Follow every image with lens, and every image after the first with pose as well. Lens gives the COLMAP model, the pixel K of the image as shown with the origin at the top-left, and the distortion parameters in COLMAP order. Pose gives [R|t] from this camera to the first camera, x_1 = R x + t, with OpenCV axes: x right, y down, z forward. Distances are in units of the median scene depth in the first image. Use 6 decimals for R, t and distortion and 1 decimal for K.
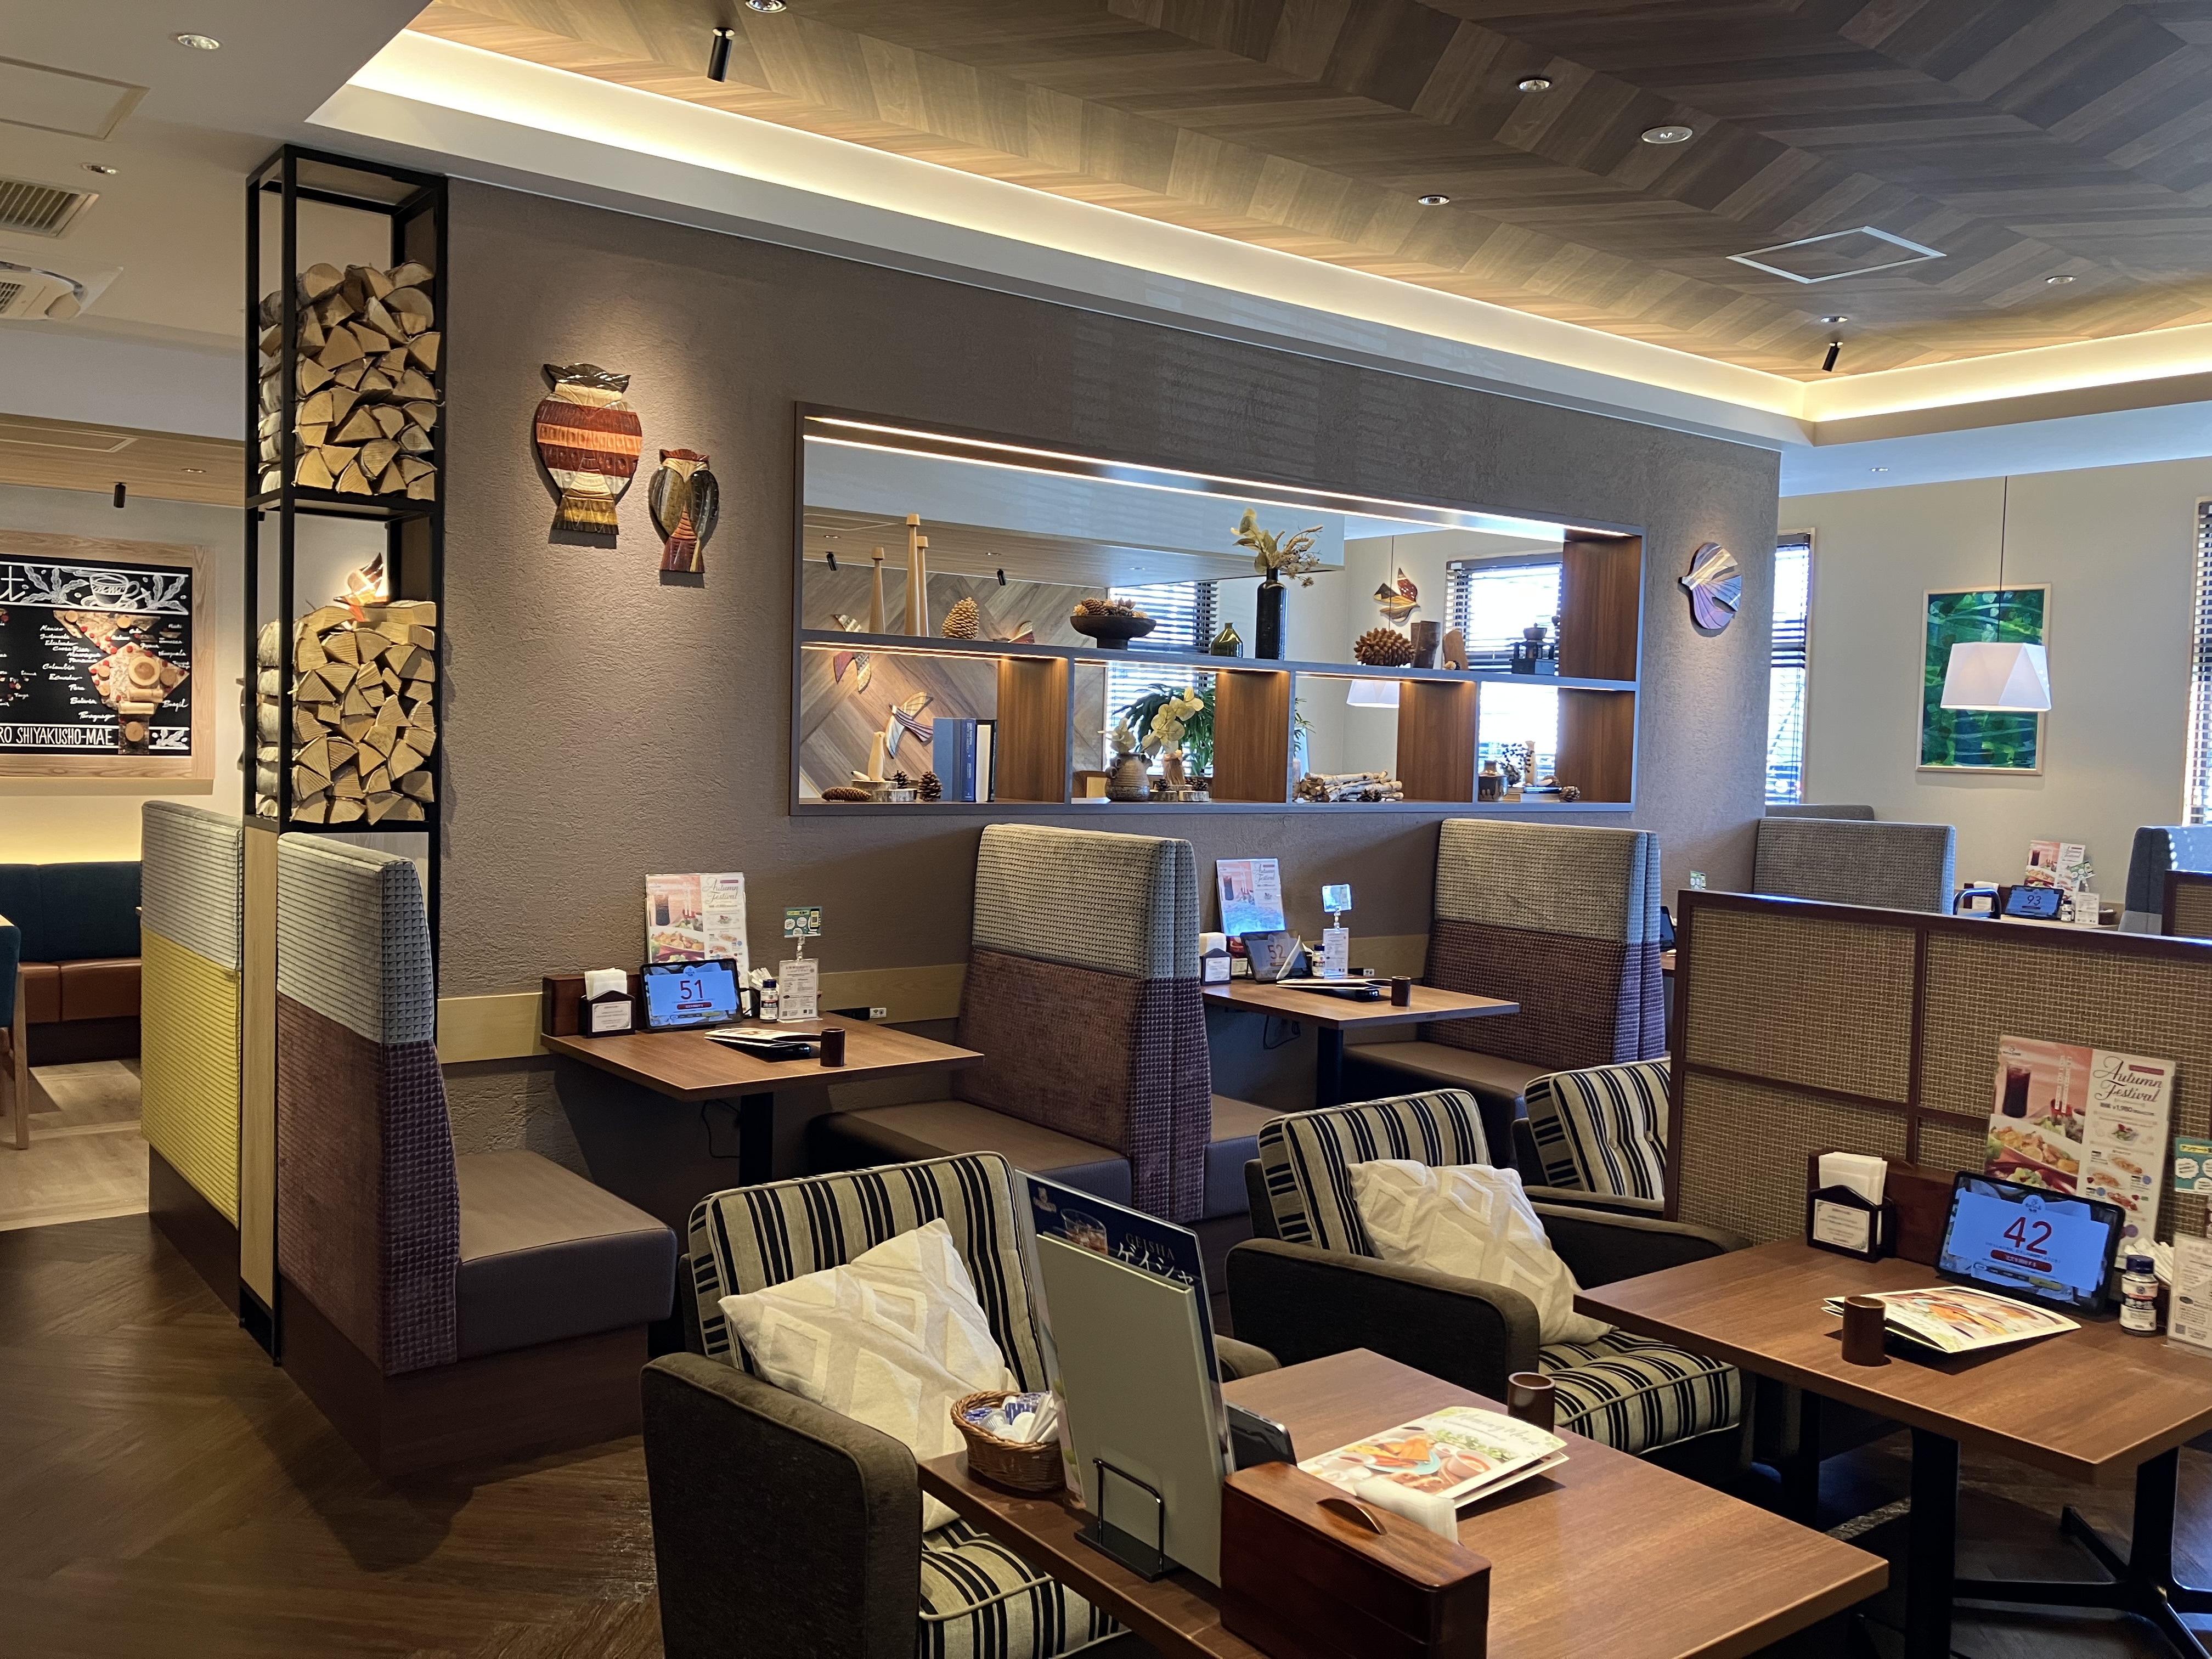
lens RADIAL K [[1821.7, 0, 1121.6], [0, 1821.7, 827.7], [0, 0, 1]] dist [0.037683, -0.011542]
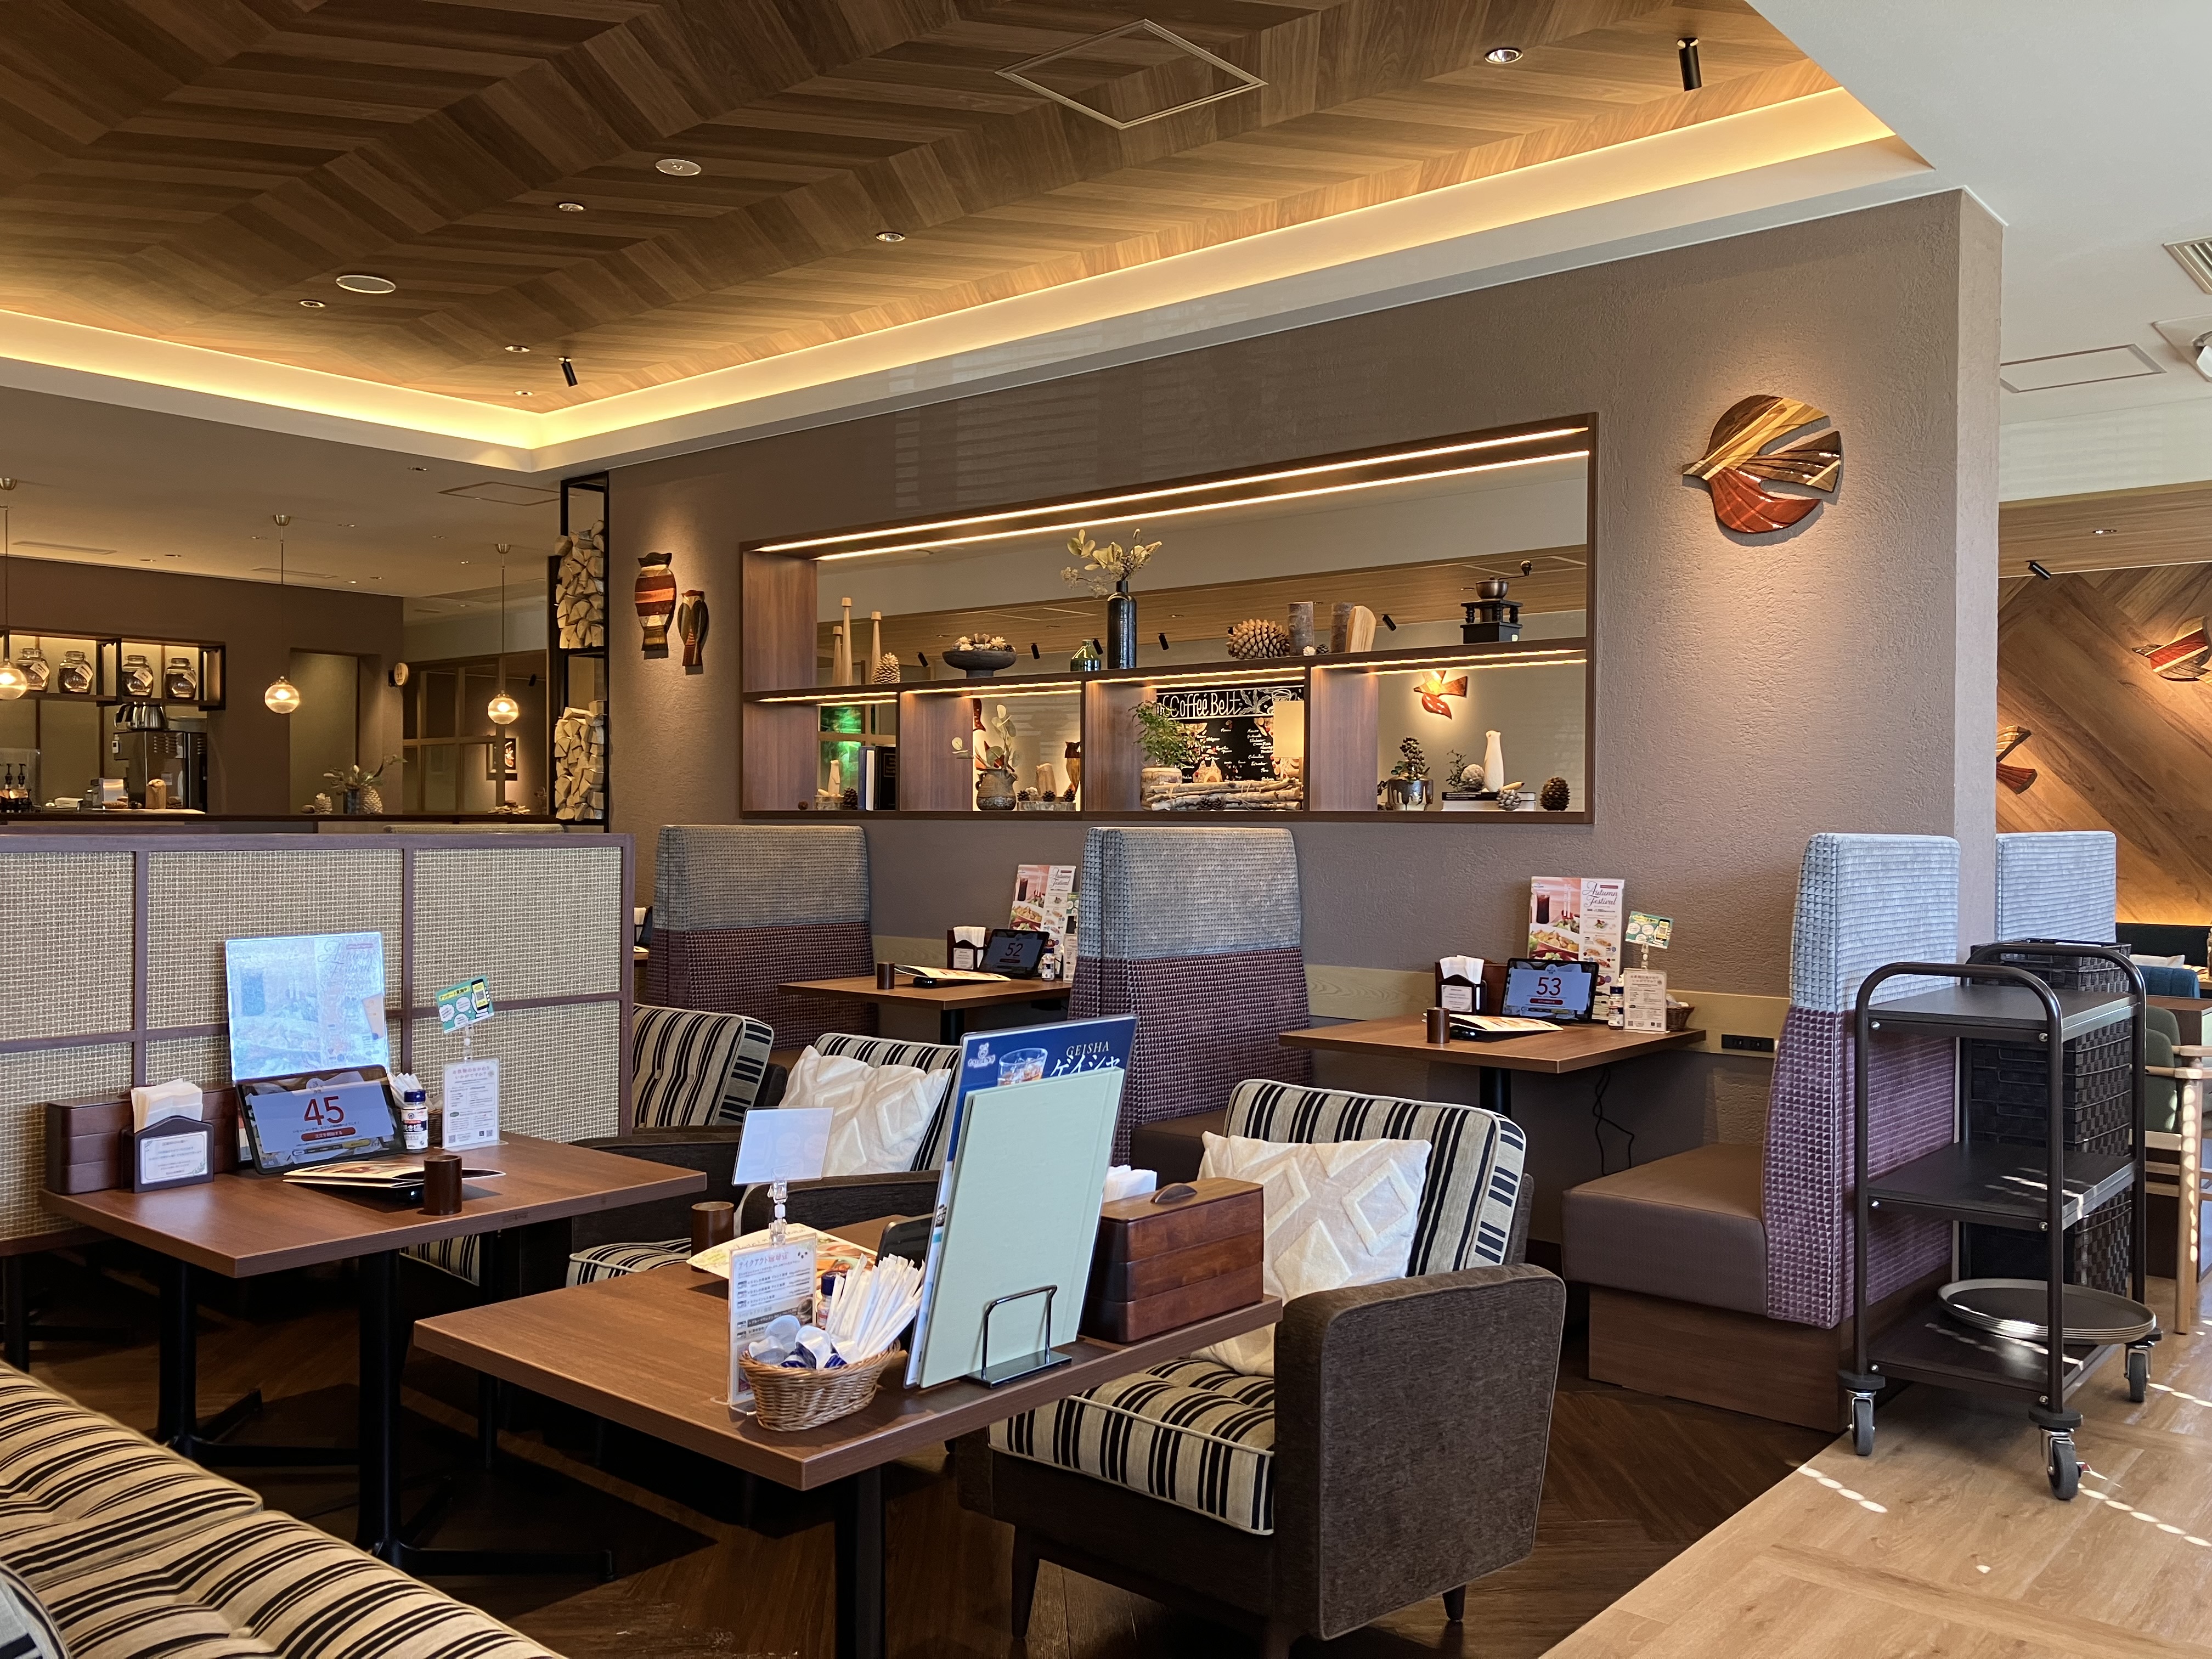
lens RADIAL K [[1821.7, 0, 1111.5], [0, 1821.7, 835.6], [0, 0, 1]] dist [0.037683, -0.011542]
pose [[0.200920, -0.018665, -0.979430, 0.811481], [-0.047800, 0.998441, -0.028833, 0.021840], [0.978441, 0.052610, 0.199714, 0.607920]]
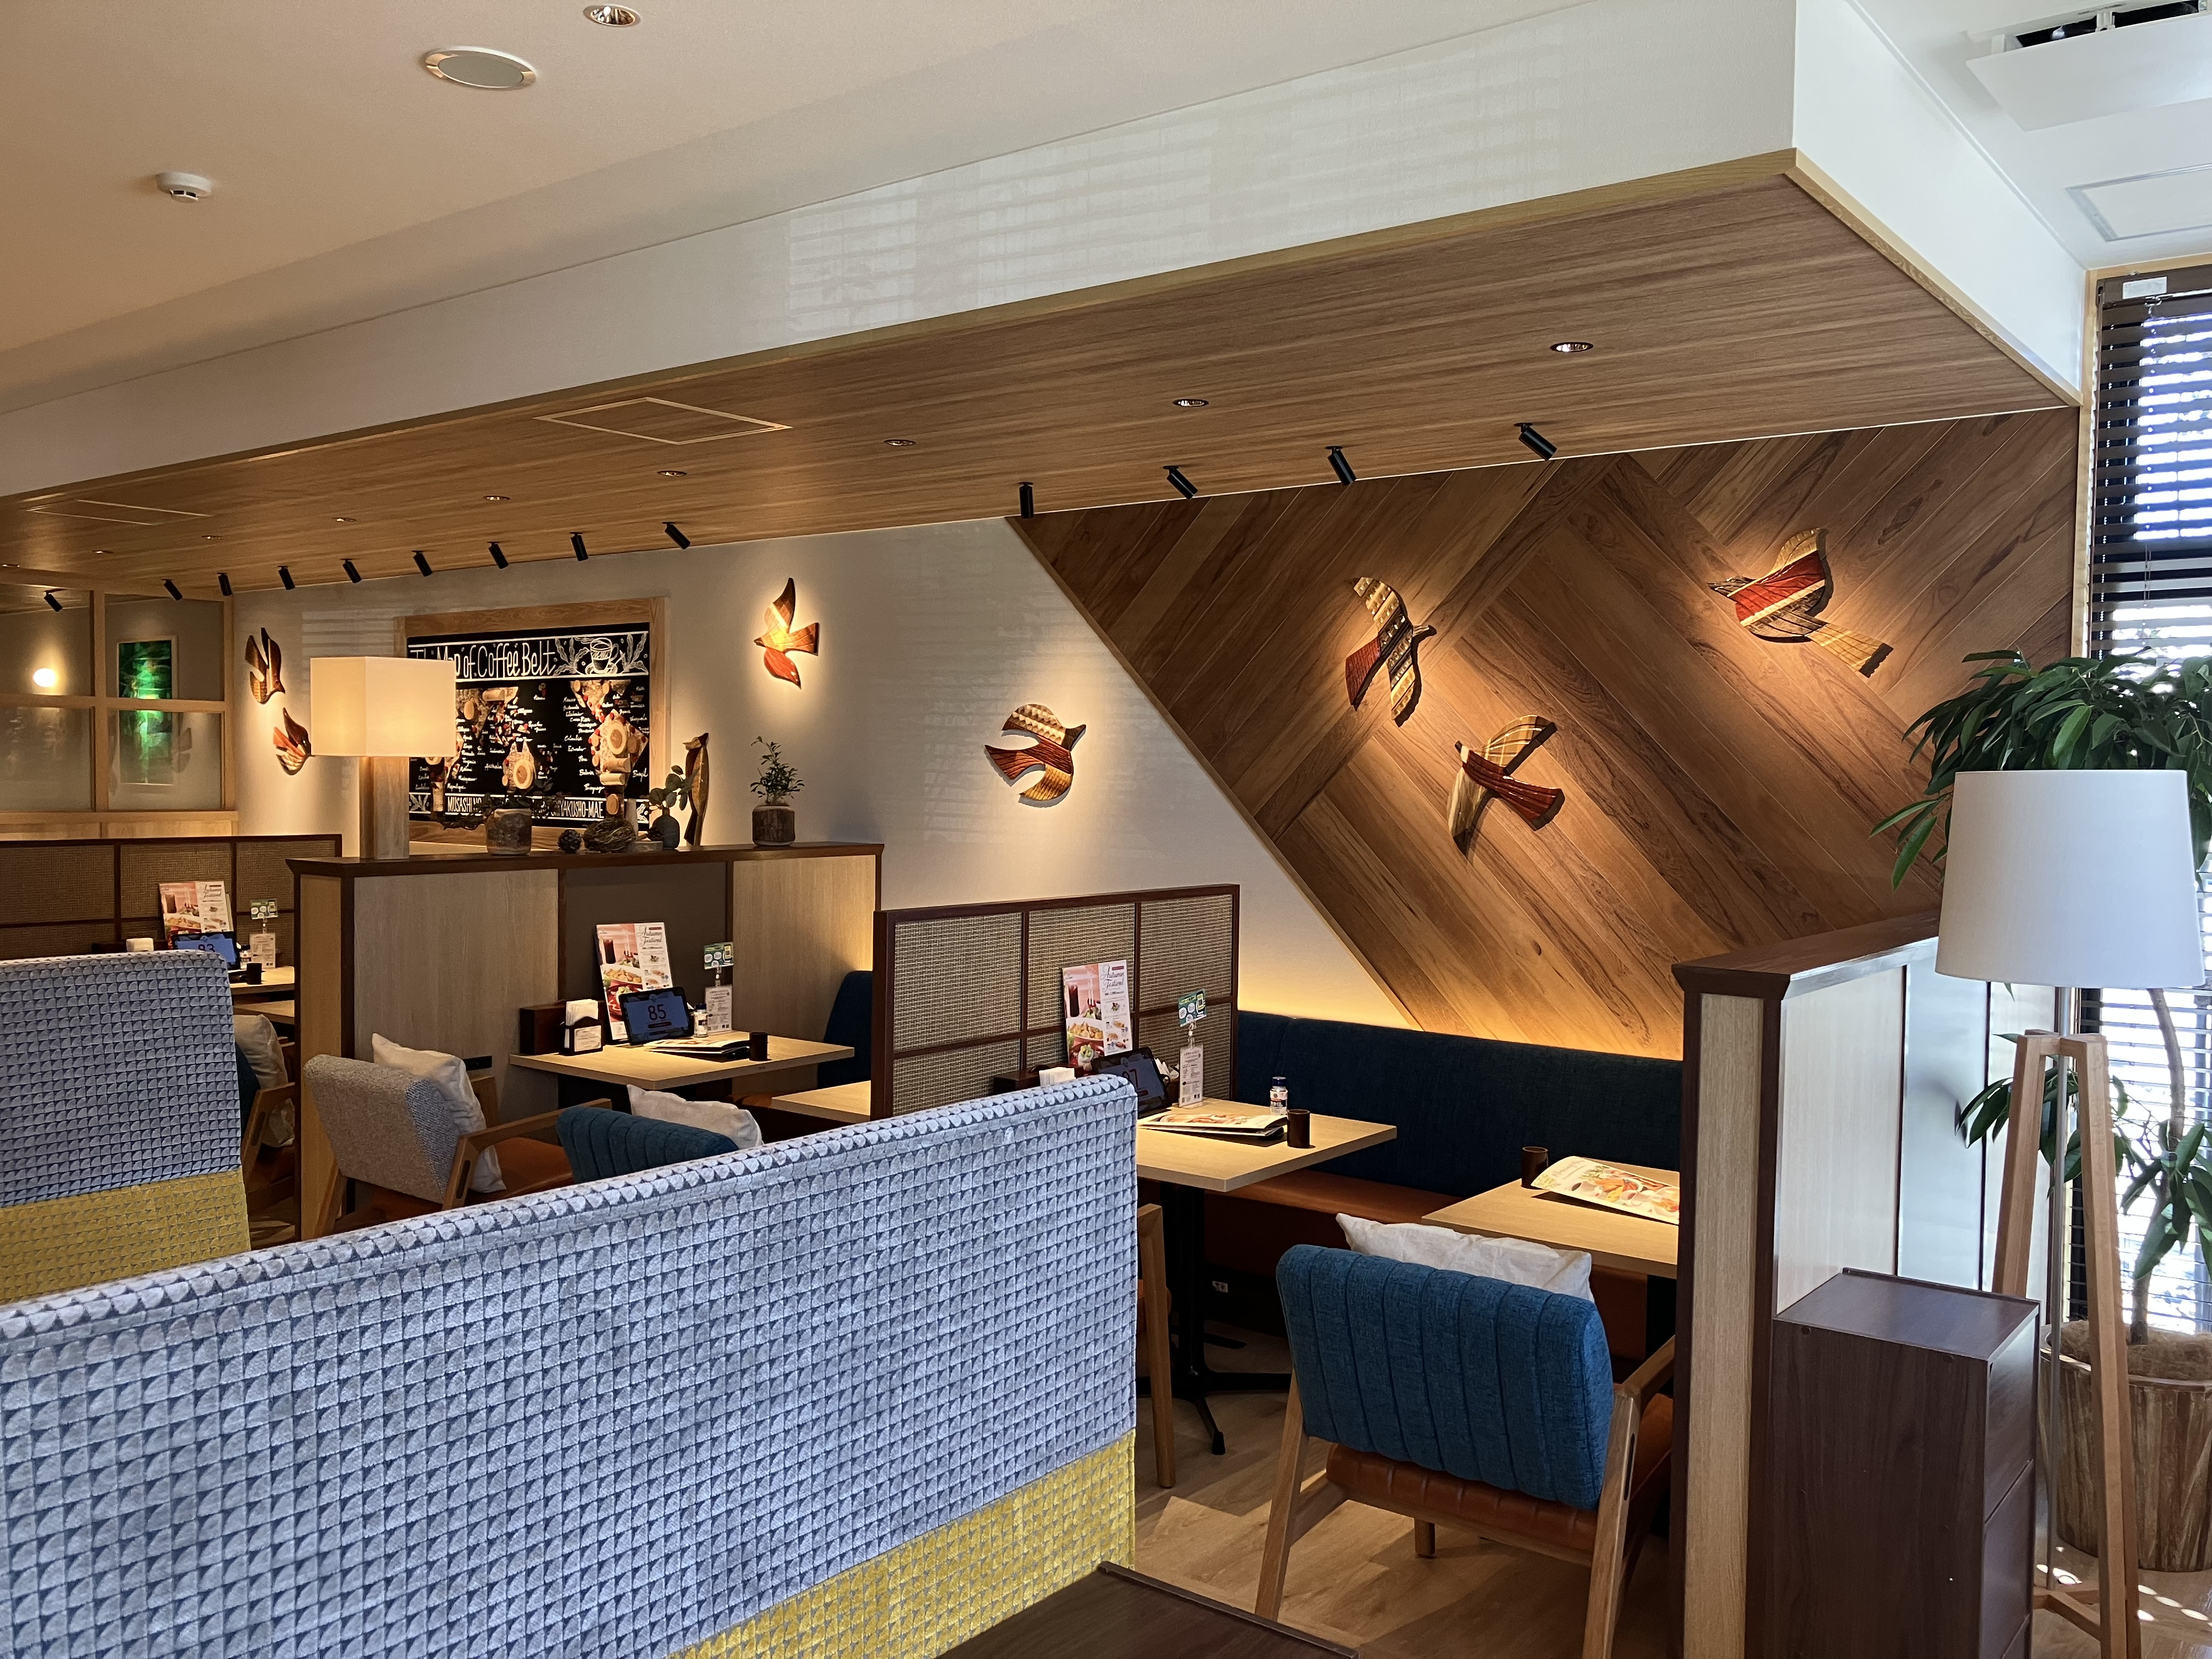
lens RADIAL K [[1821.7, 0, 1116.4], [0, 1821.7, 831.2], [0, 0, 1]] dist [0.037683, -0.011542]
pose [[0.244911, 0.008103, -0.969512, 0.438267], [-0.052236, 0.998623, -0.004849, -0.048677], [0.968137, 0.051831, 0.244997, 1.049768]]
